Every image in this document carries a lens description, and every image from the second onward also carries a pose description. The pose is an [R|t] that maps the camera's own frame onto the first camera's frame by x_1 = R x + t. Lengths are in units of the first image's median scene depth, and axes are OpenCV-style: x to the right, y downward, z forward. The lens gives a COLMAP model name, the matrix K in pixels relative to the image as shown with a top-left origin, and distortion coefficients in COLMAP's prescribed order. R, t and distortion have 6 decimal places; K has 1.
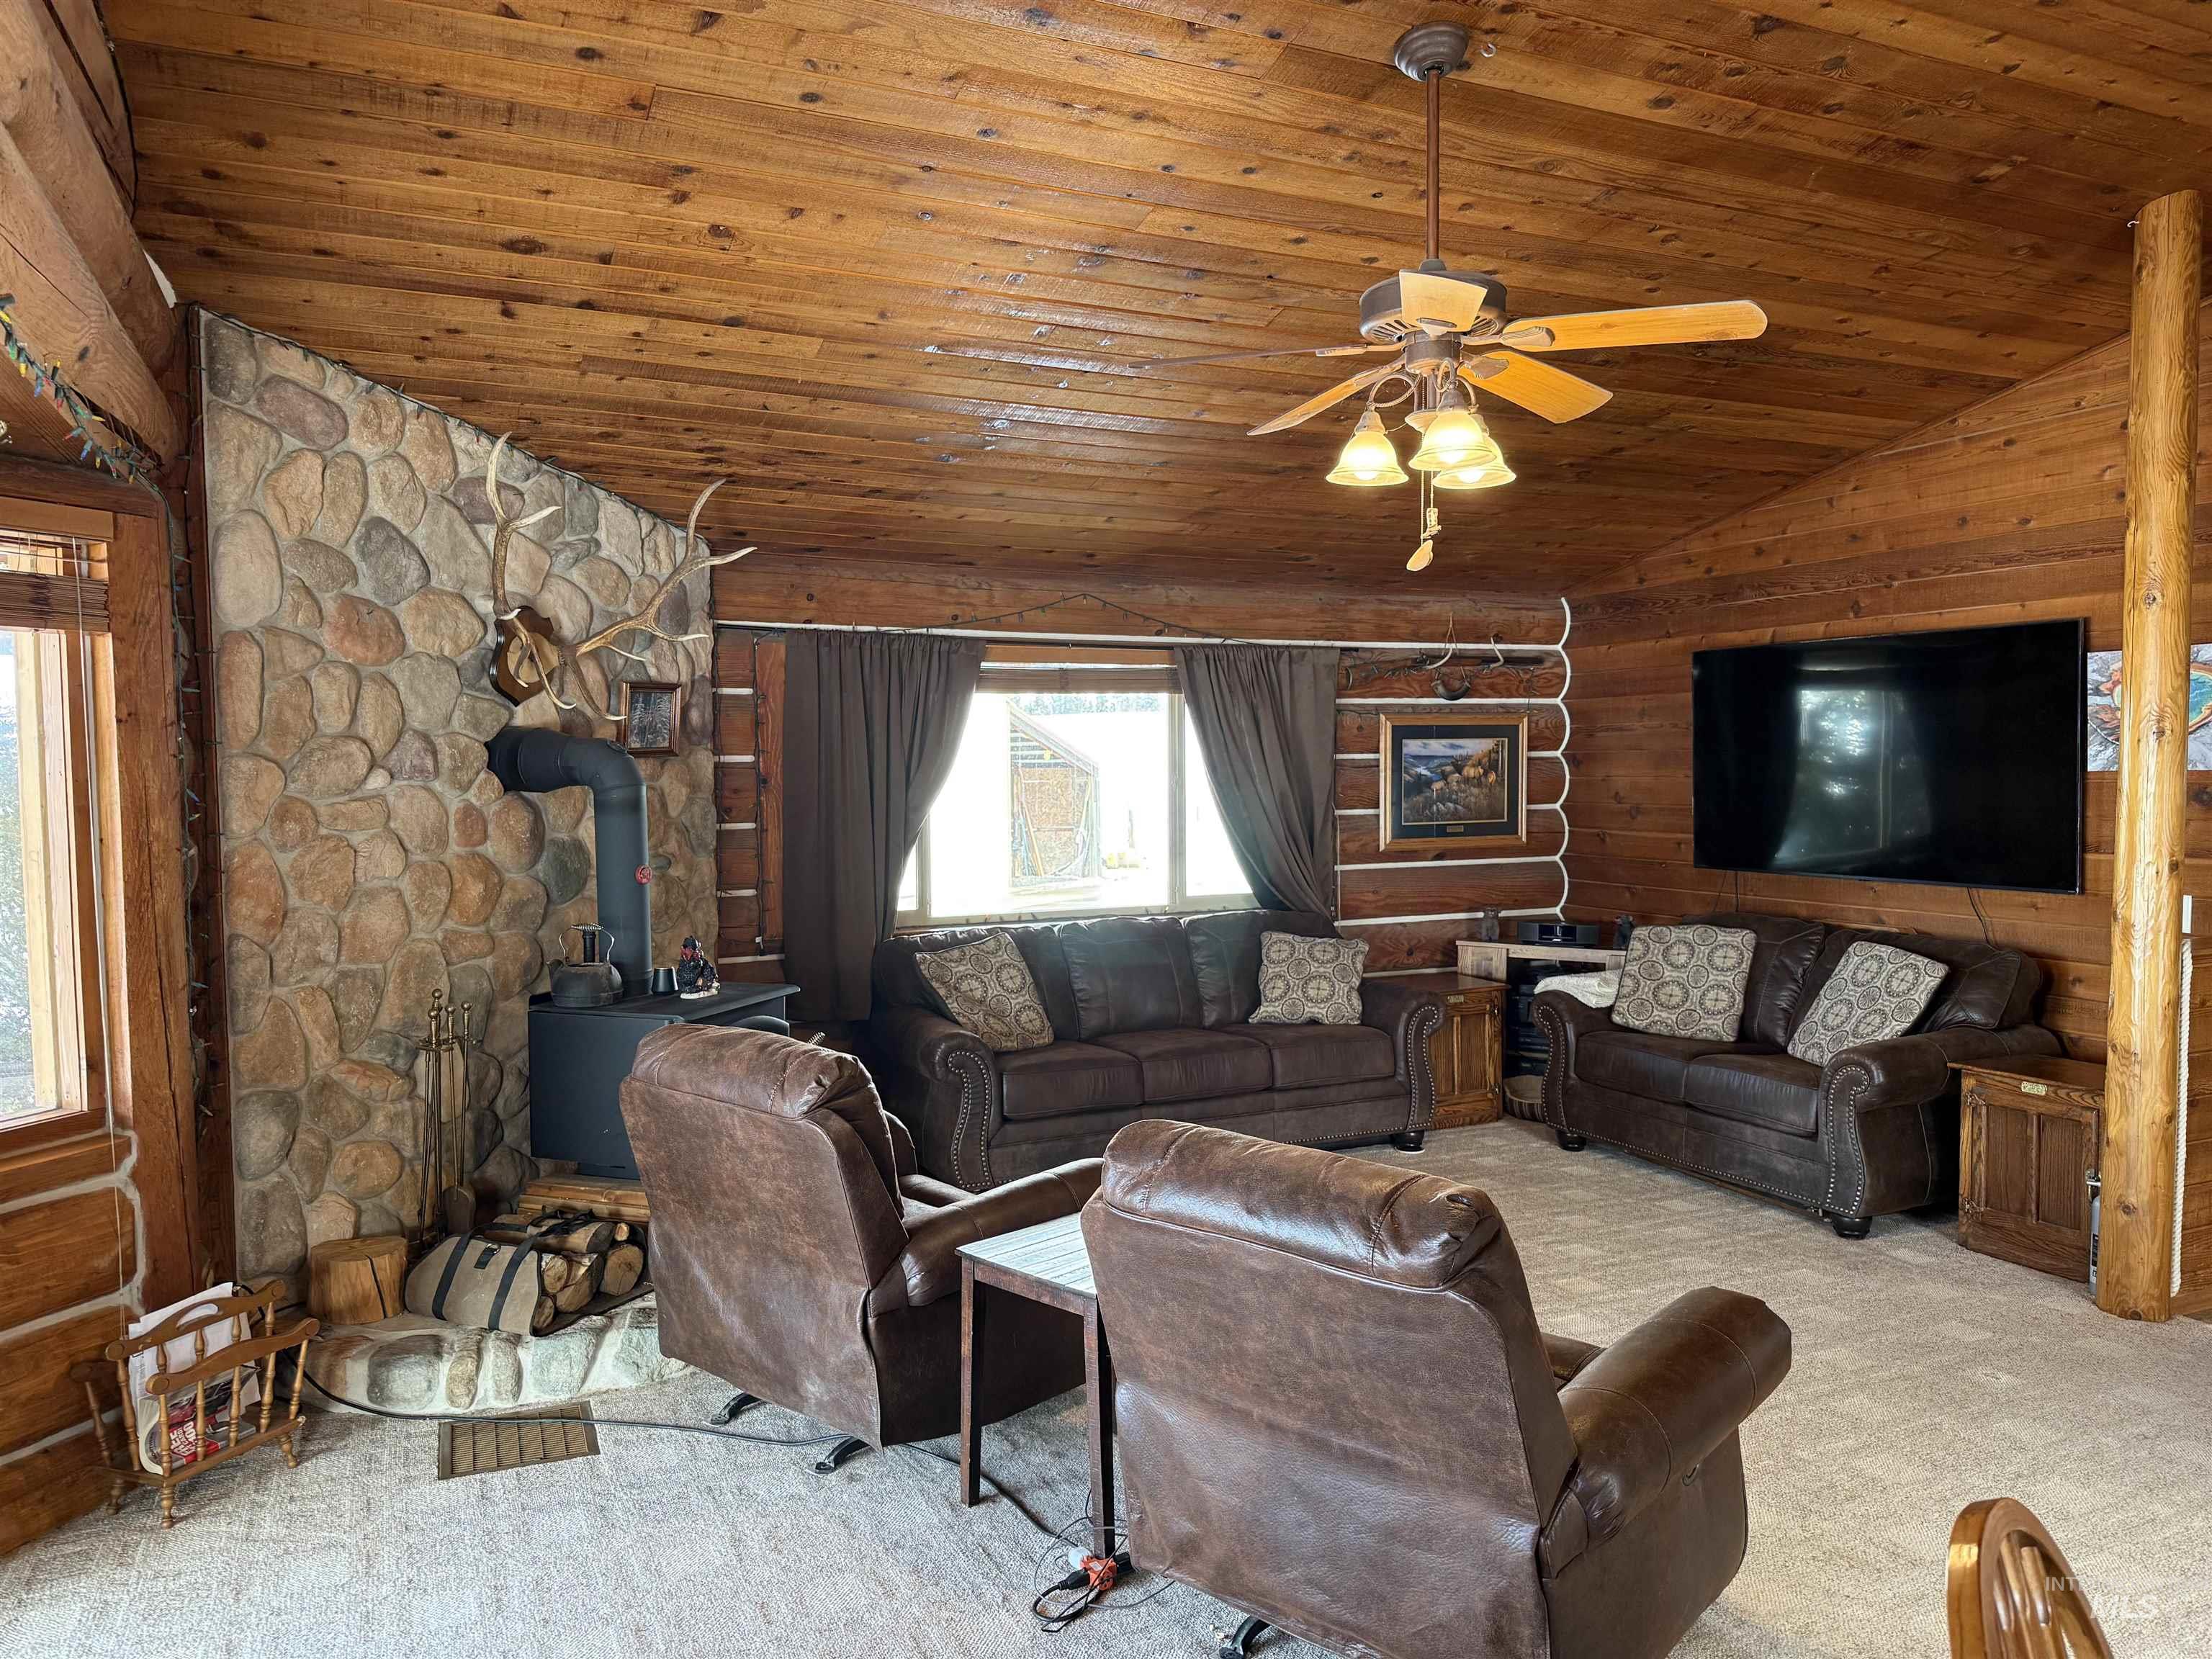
lens RADIAL K [[1562.6, 0, 1105.9], [0, 1562.6, 837.1], [0, 0, 1]] dist [0.024583, -0.026346]
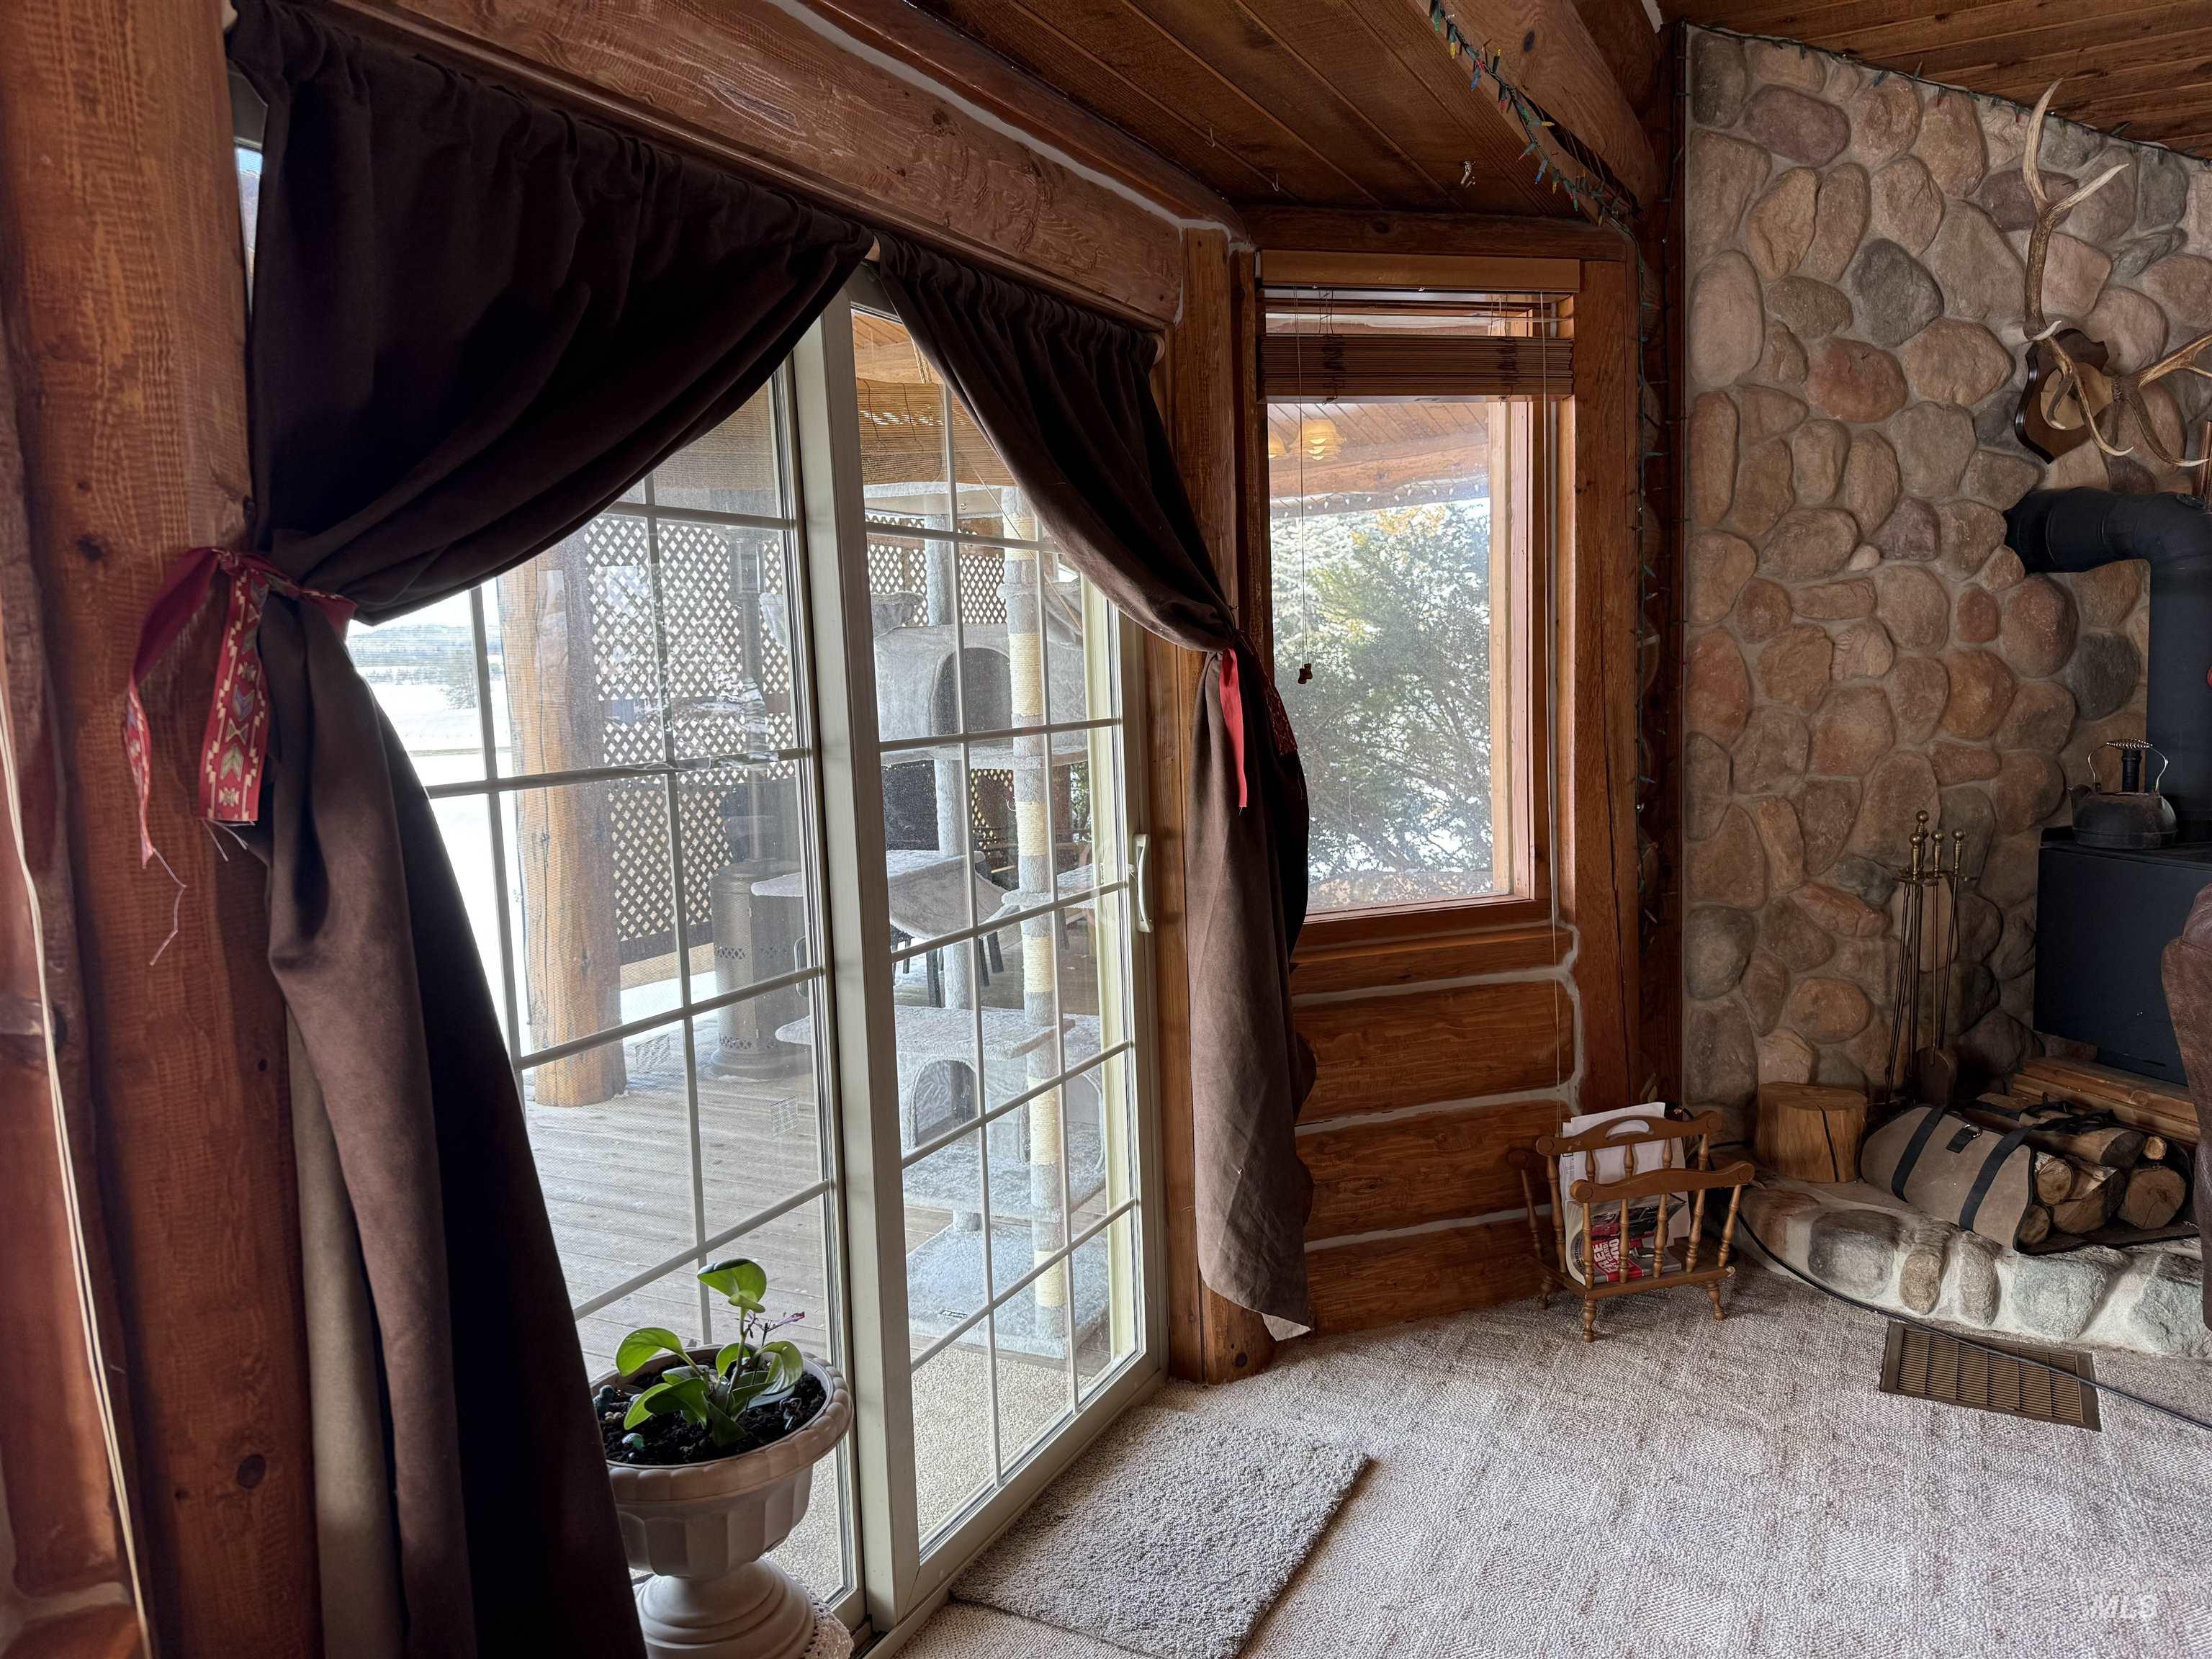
lens RADIAL K [[1555.0, 0, 1105.6], [0, 1555.0, 846.6], [0, 0, 1]] dist [0.005734, -0.010225]
pose [[0.615788, 0.079921, -0.783848, -0.045764], [-0.004202, 0.995161, 0.098166, 0.037049], [0.787901, -0.057156, 0.613144, 0.154401]]
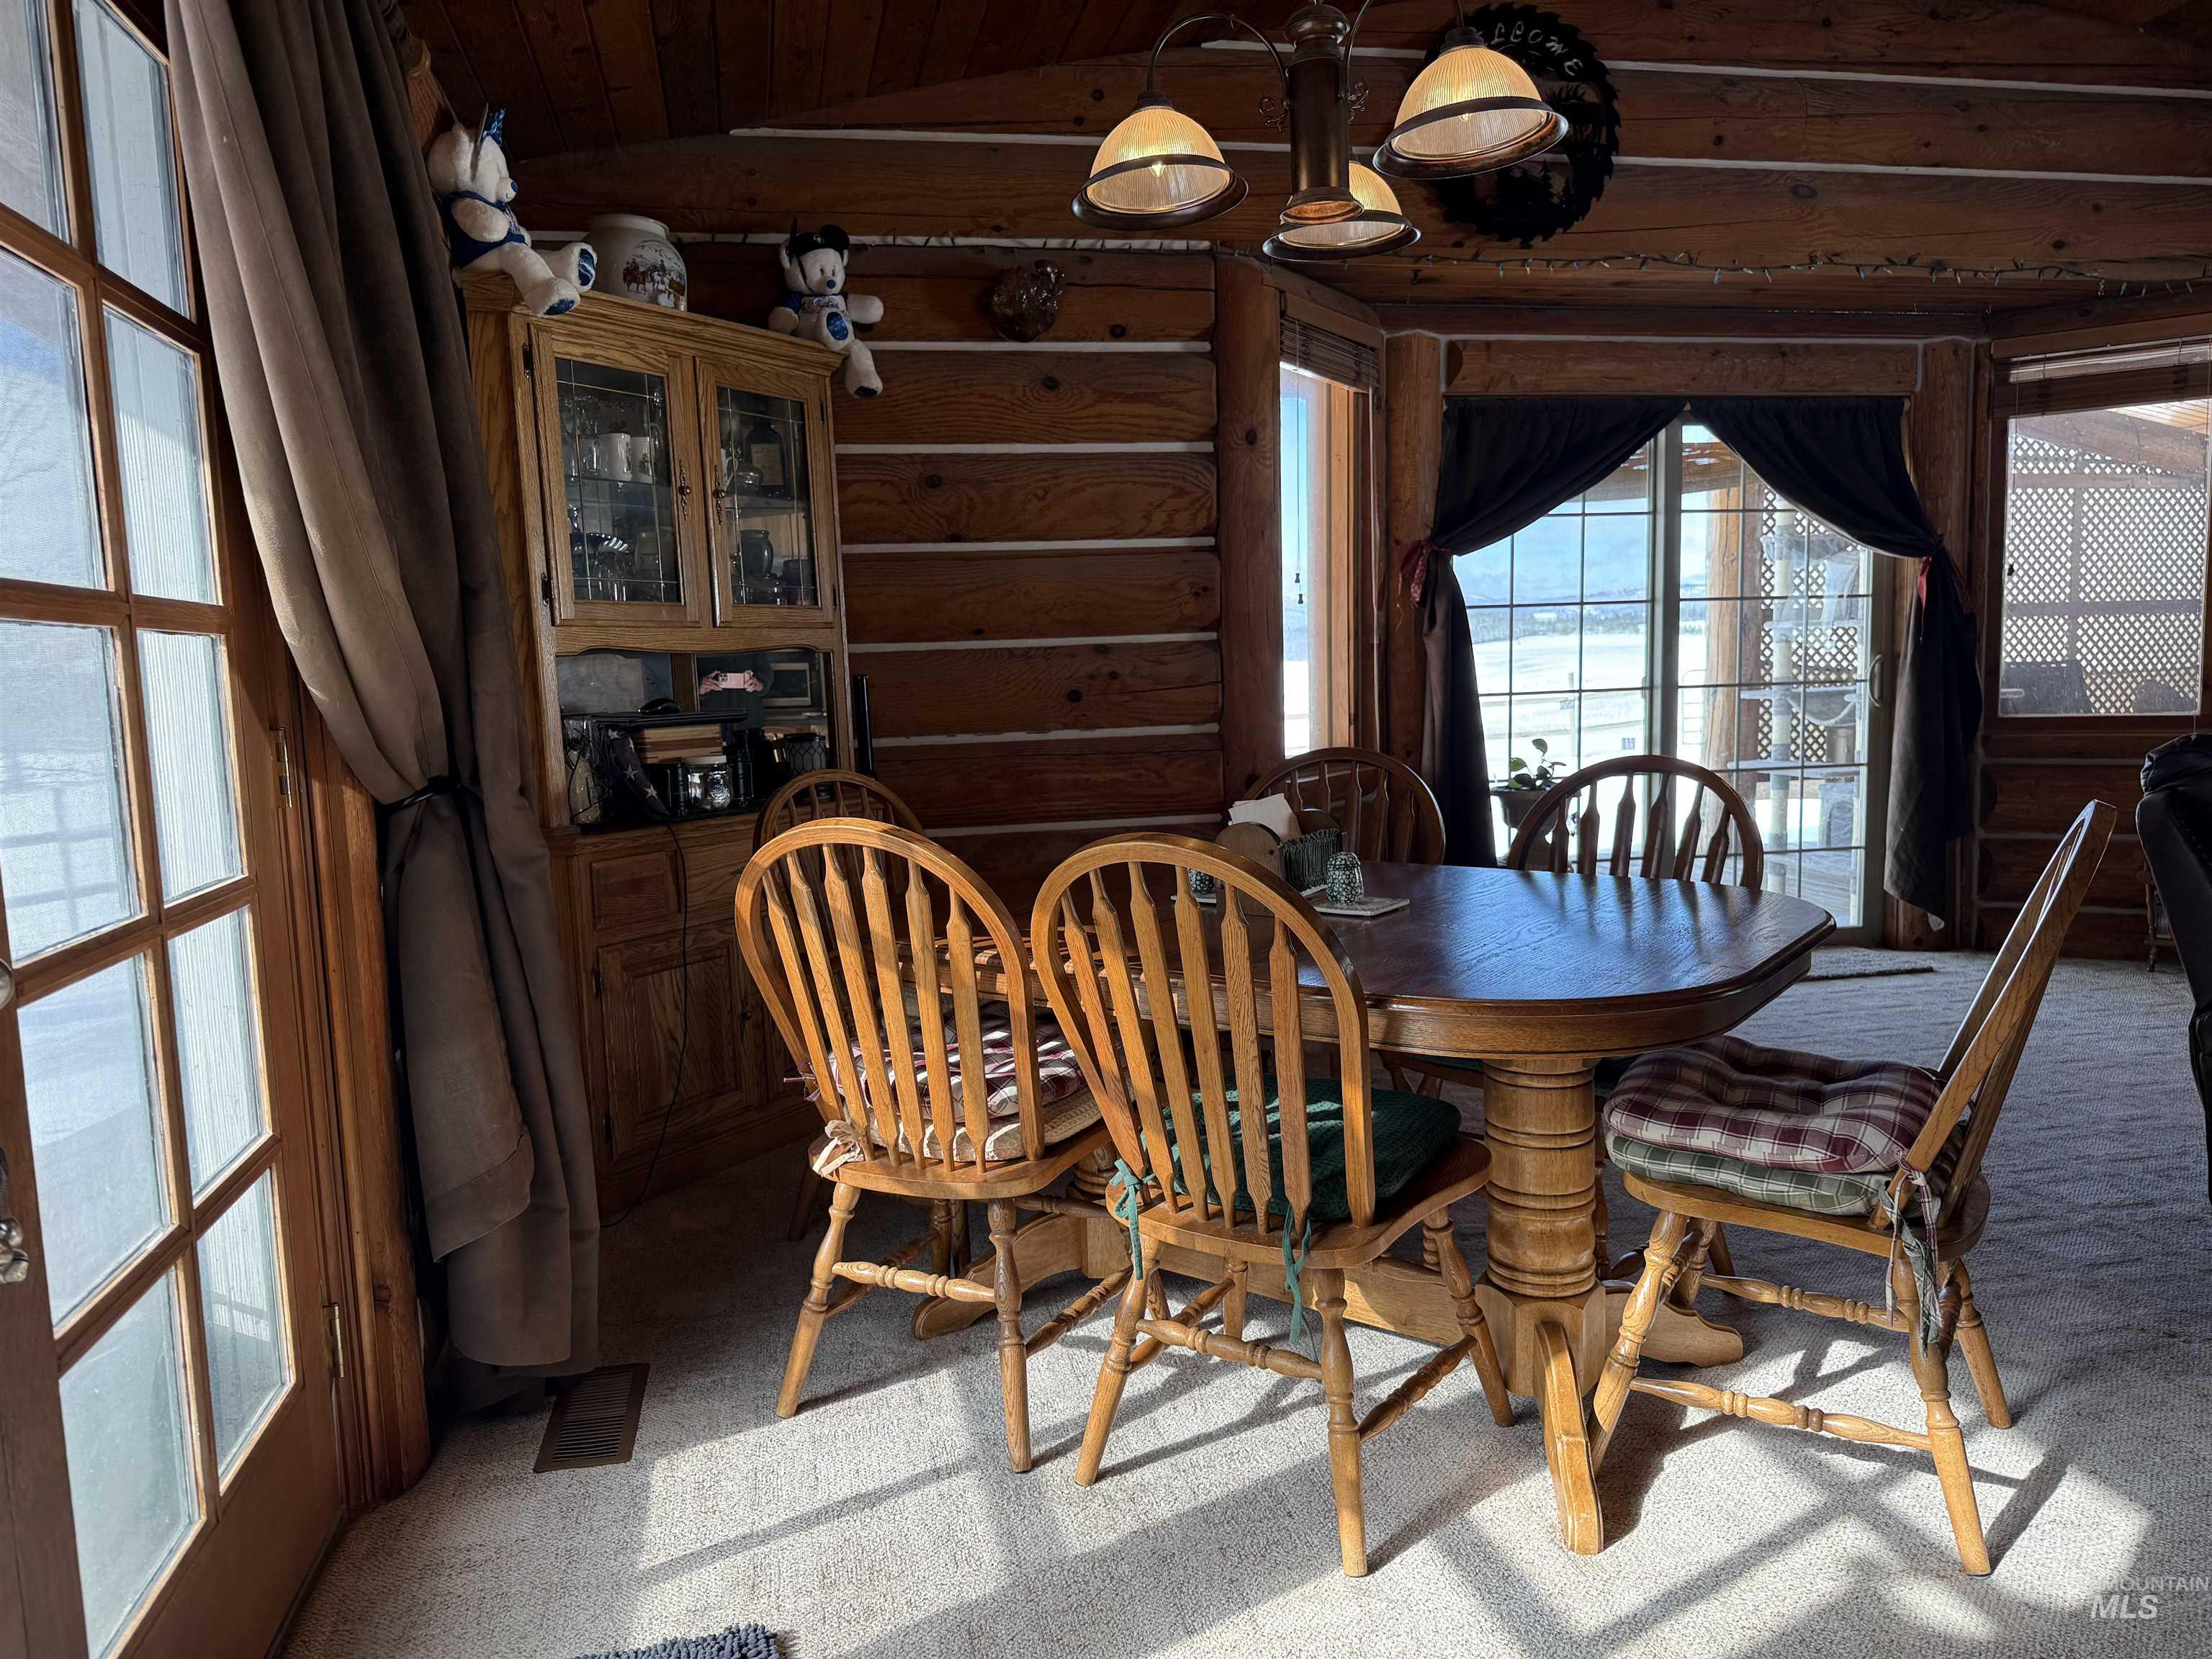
lens RADIAL K [[1562.6, 0, 1105.9], [0, 1562.6, 837.1], [0, 0, 1]] dist [0.024583, -0.026346]
pose [[-0.210460, 0.130501, -0.968853, 0.844131], [-0.012775, 0.990598, 0.136205, 0.075691], [0.977519, 0.041043, -0.206814, 0.219159]]
